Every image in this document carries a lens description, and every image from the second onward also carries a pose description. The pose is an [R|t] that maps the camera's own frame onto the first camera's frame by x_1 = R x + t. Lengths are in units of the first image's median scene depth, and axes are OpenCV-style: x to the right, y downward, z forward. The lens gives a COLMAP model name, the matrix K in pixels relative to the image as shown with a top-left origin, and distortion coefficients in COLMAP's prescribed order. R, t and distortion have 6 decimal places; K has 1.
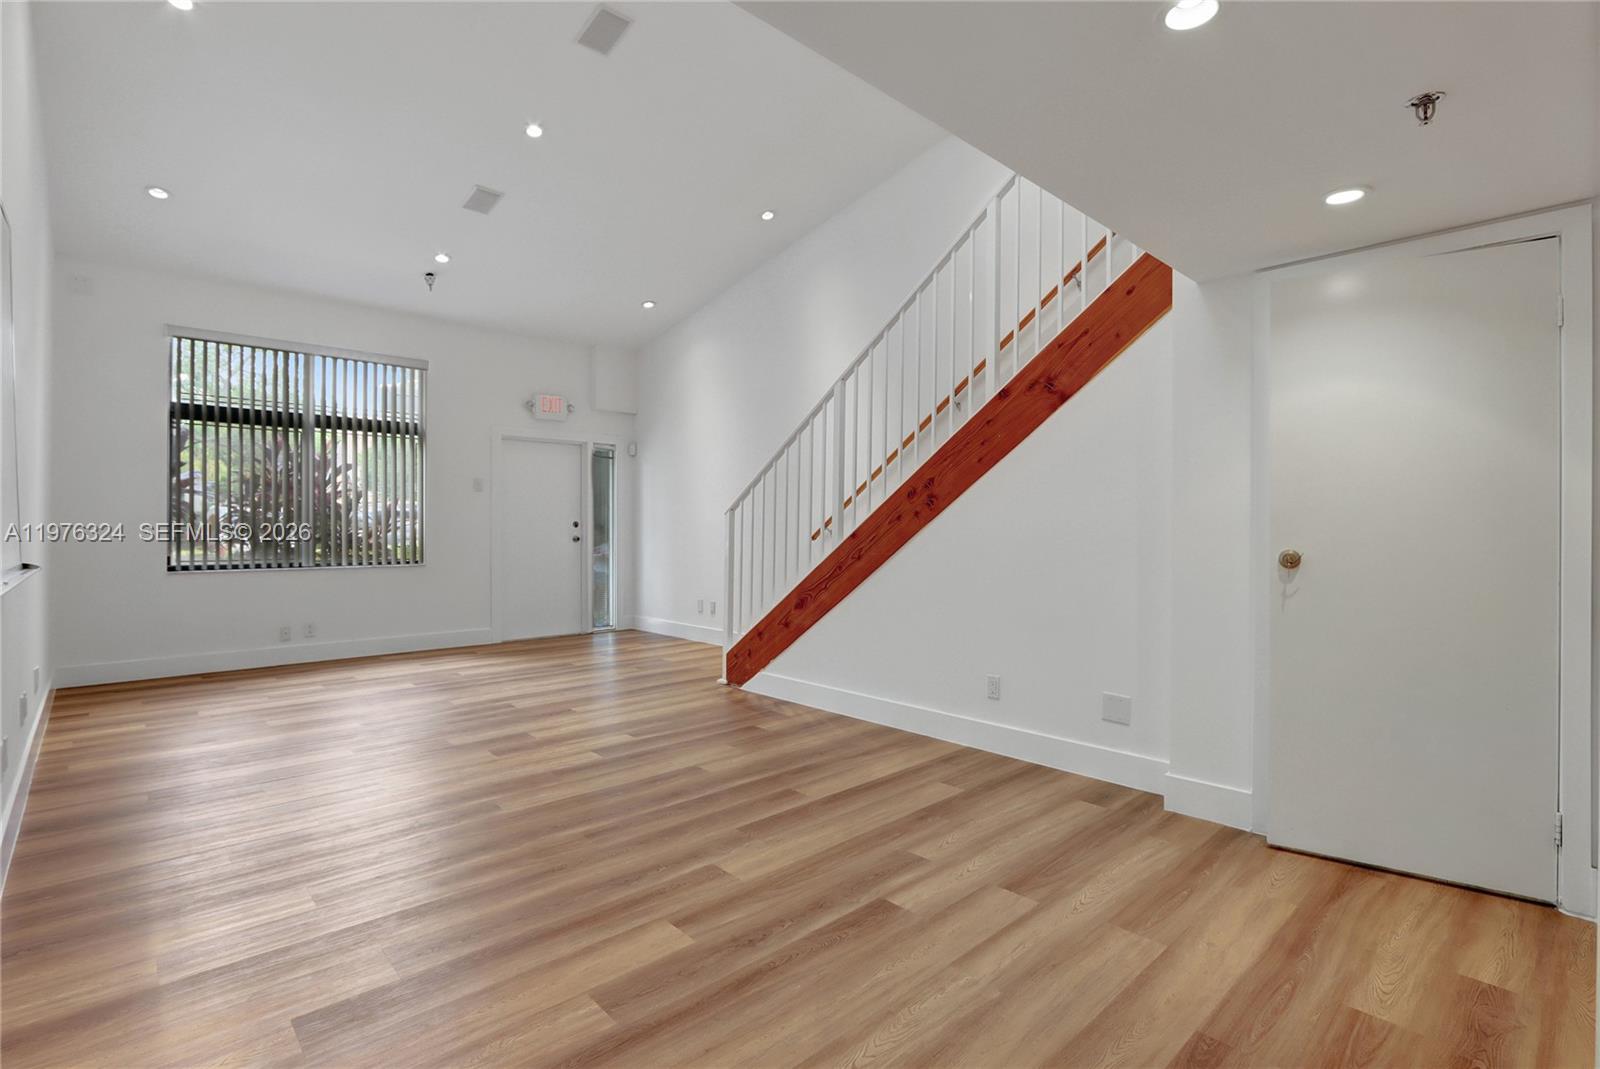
lens RADIAL K [[761.1, 0, 794.2], [0, 761.1, 530.9], [0, 0, 1]] dist [-0.009183, 0.001602]
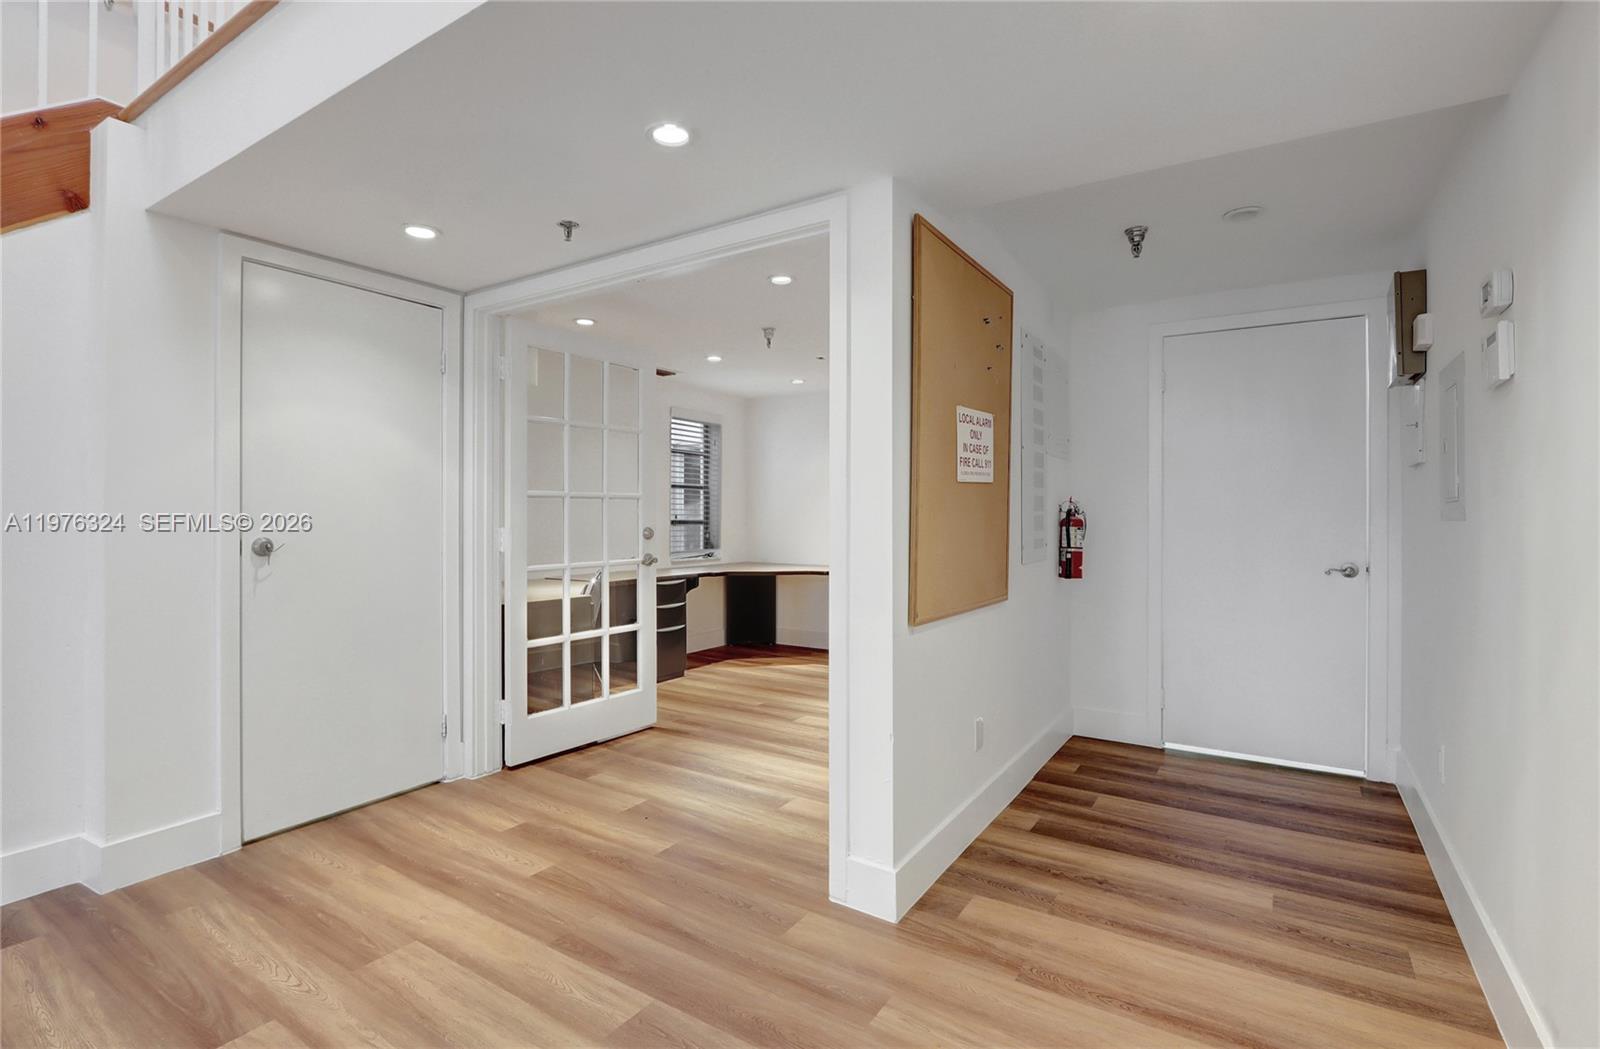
lens RADIAL K [[755.1, 0, 789.3], [0, 755.1, 513.9], [0, 0, 1]] dist [-0.002130, 0.000515]
pose [[-0.224358, -0.001764, 0.974505, -0.527088], [0.013292, 0.999900, 0.004871, 0.000095], [-0.974416, 0.014046, -0.224313, 0.696448]]
